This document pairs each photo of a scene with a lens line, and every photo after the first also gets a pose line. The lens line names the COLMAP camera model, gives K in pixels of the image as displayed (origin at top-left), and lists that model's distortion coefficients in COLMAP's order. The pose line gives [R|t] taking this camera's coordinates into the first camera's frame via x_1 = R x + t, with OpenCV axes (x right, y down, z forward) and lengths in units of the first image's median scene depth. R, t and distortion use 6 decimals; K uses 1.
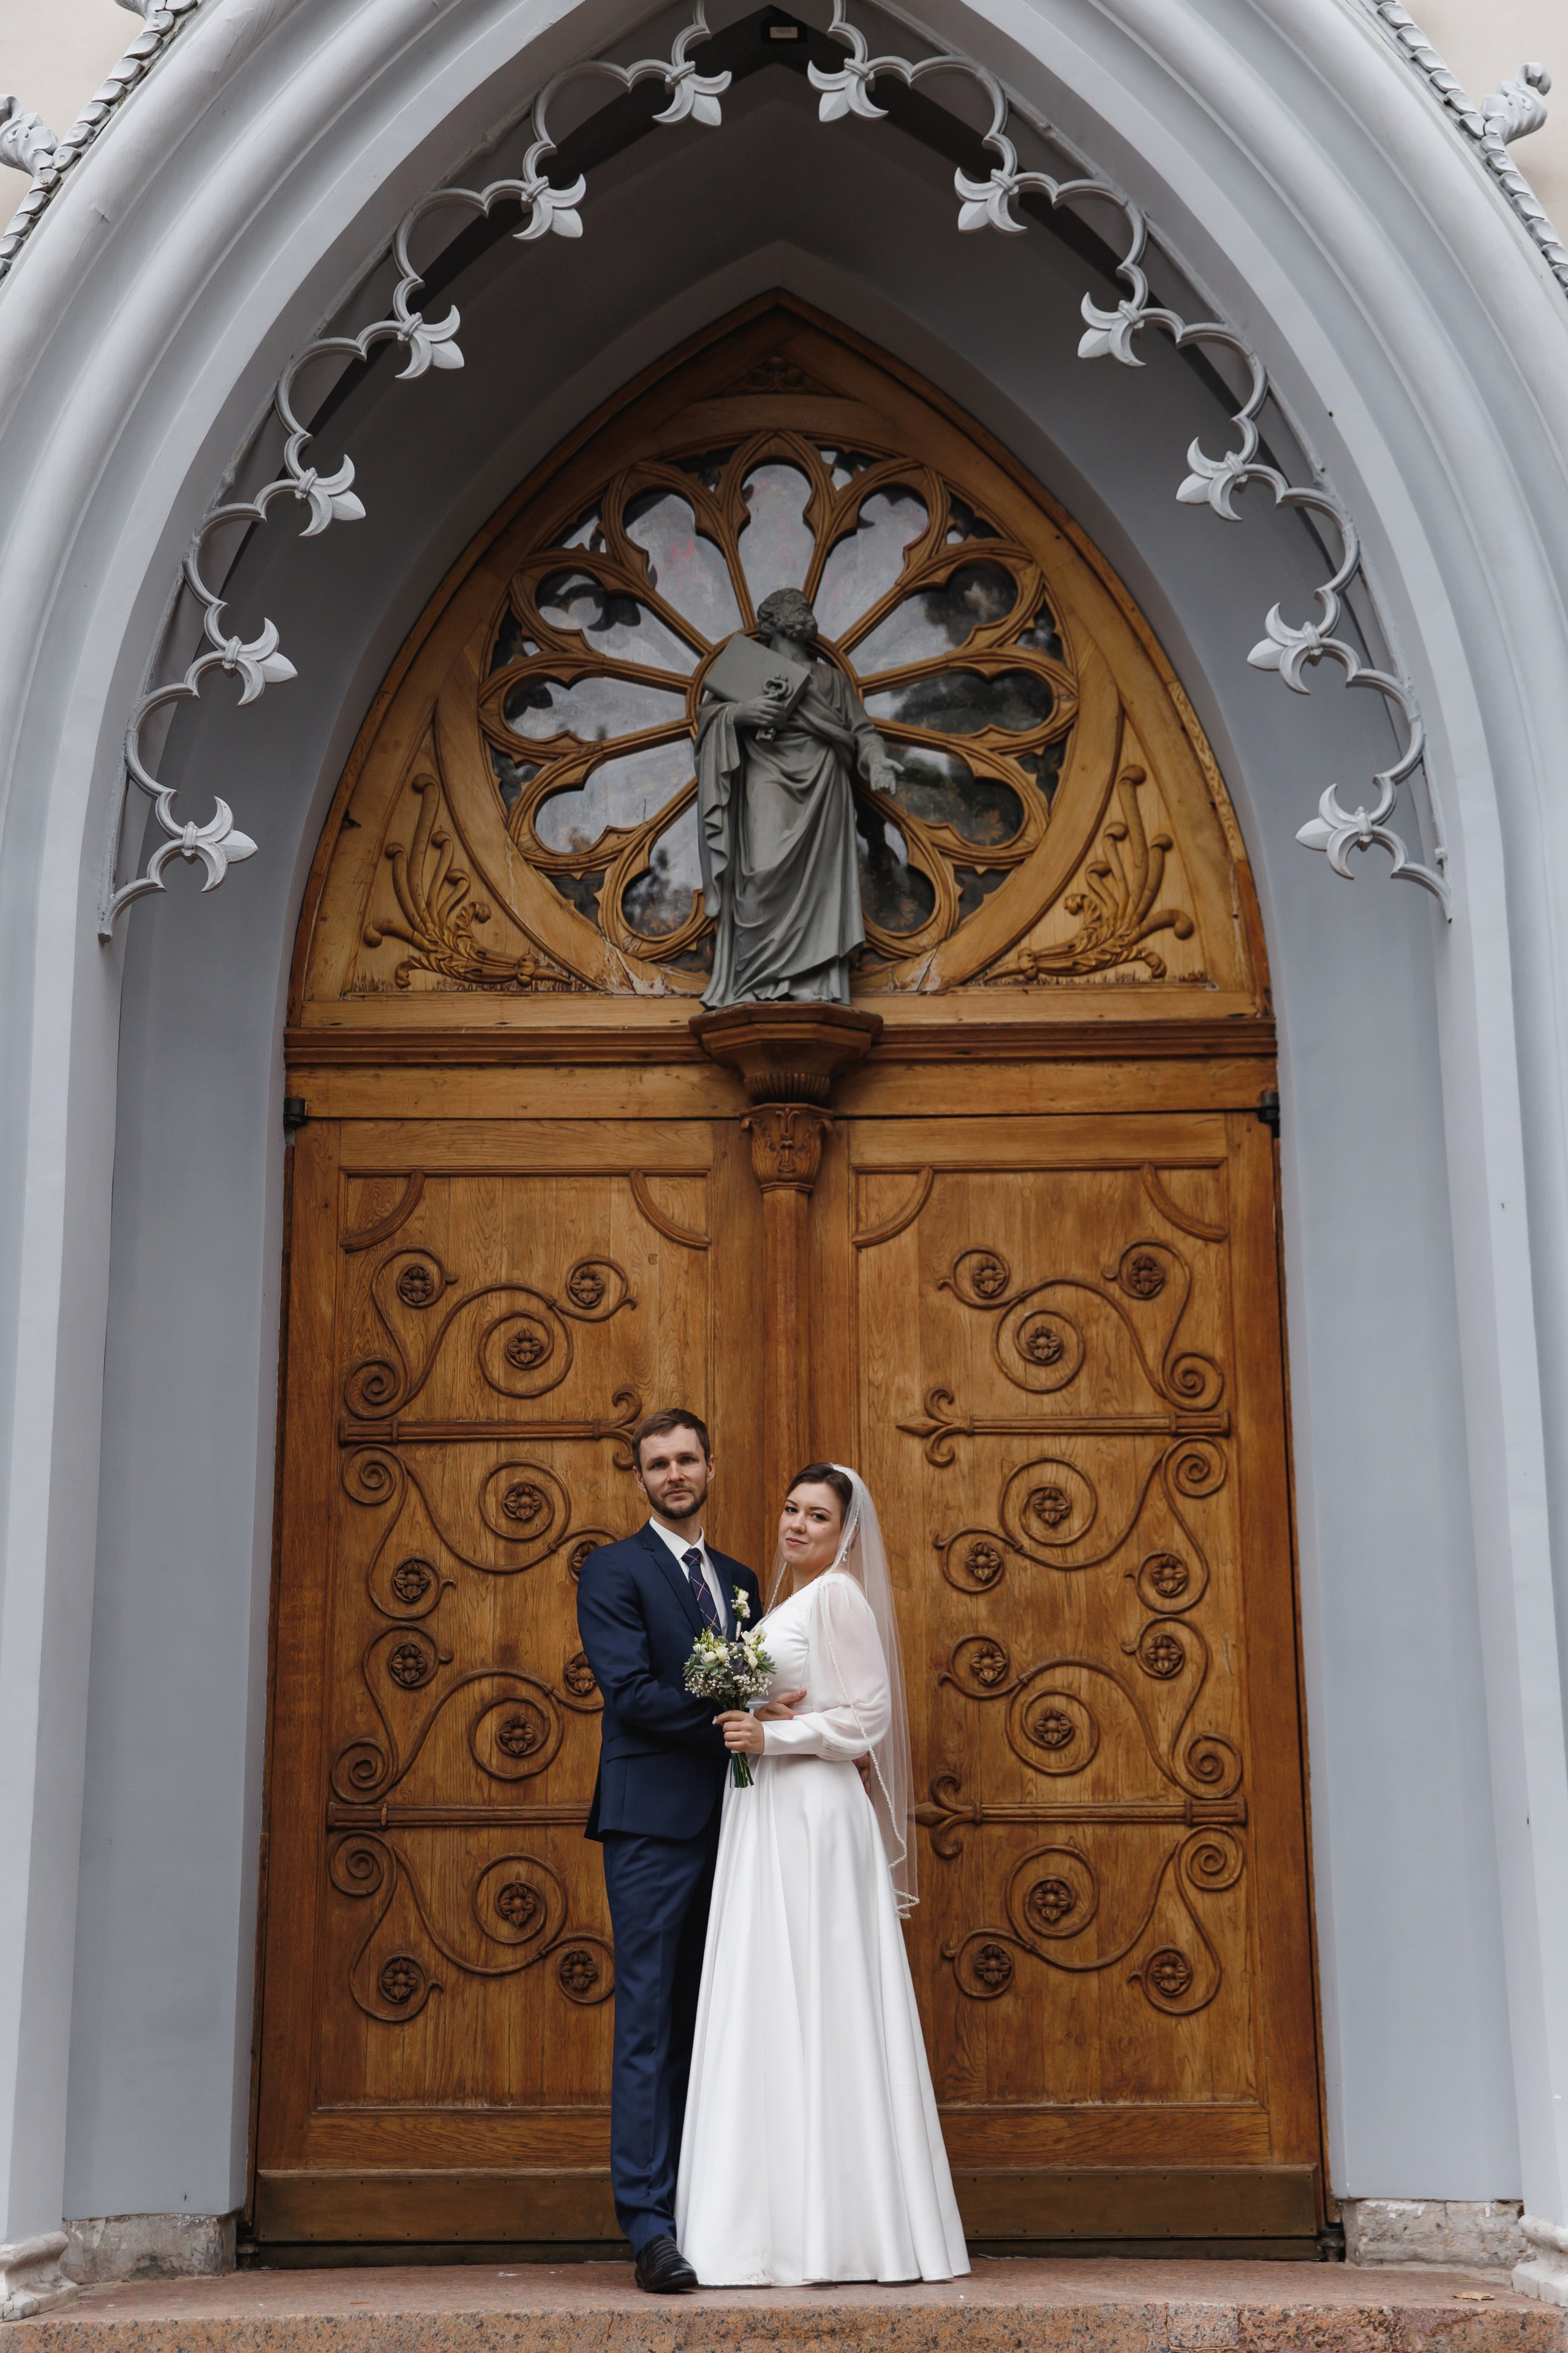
lens RADIAL K [[3066.2, 0, 737.6], [0, 3066.2, 1191.7], [0, 0, 1]] dist [0.120808, 0.000000]
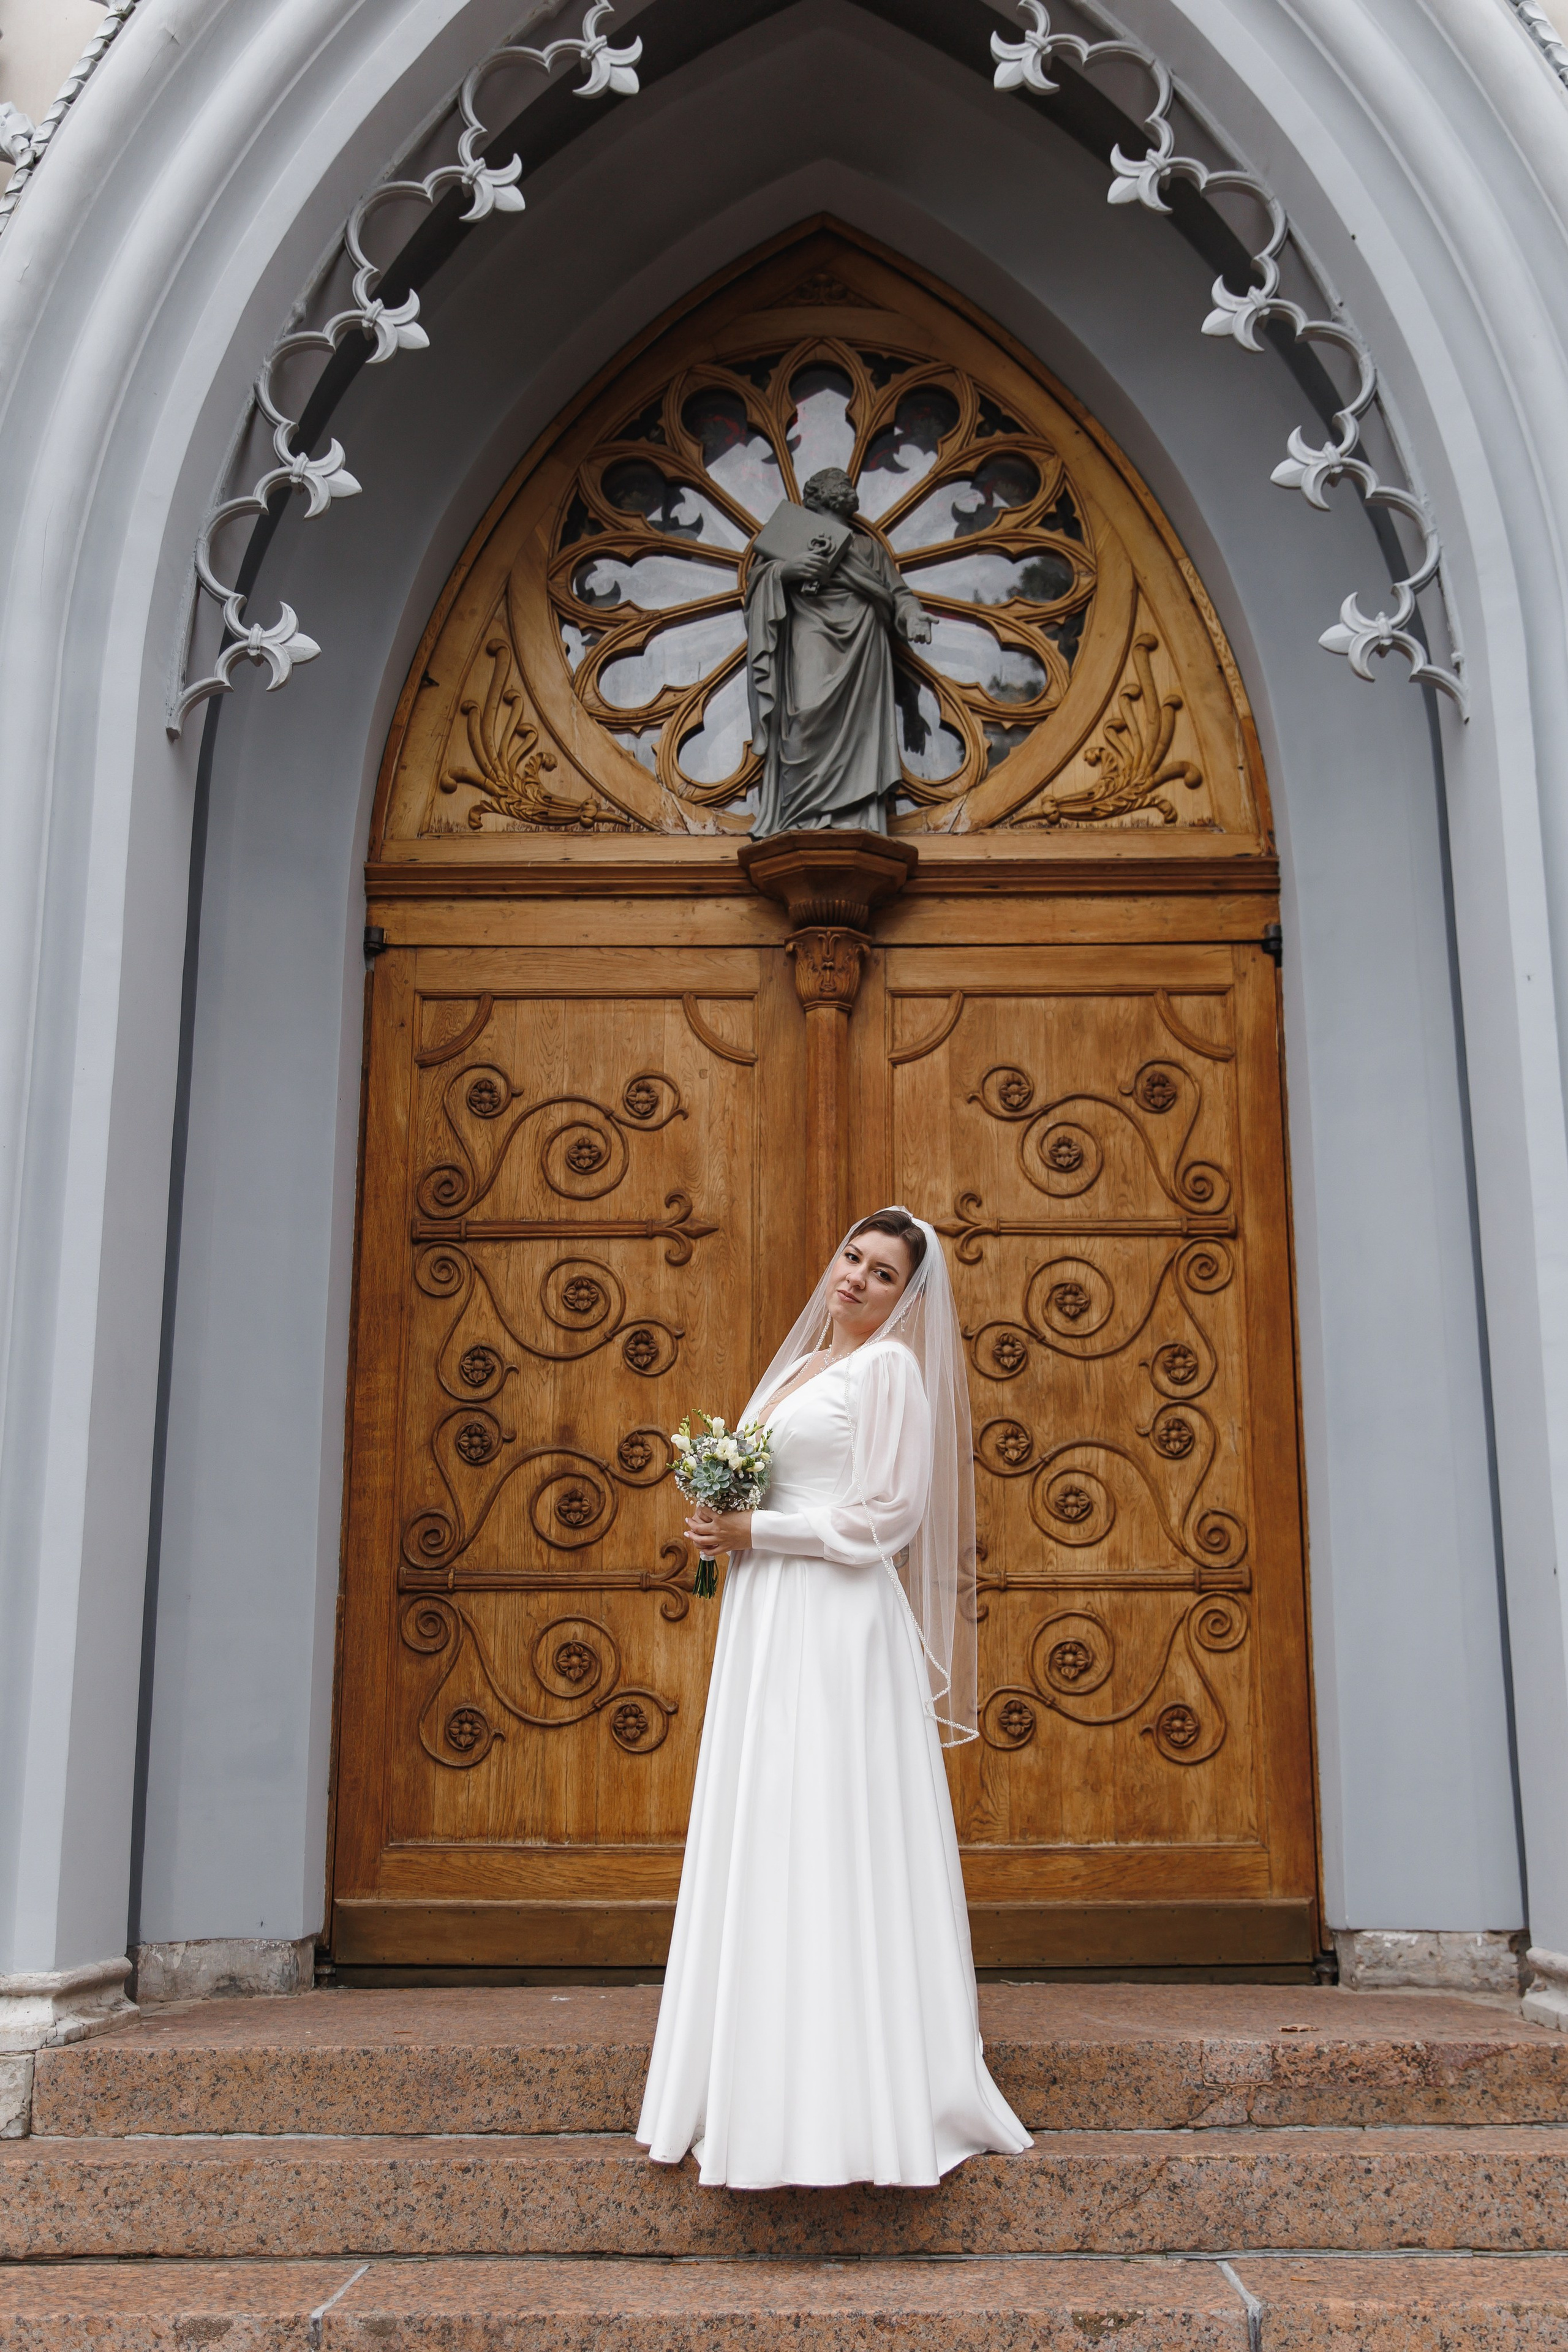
lens RADIAL K [[2499.9, 0, 782.6], [0, 2499.9, 1176.8], [0, 0, 1]] dist [0.023949, 0.000000]
pose [[0.999989, 0.004344, -0.001939, 0.002310], [-0.004290, 0.999625, 0.027028, 0.037065], [0.002055, -0.027019, 0.999633, 0.129221]]
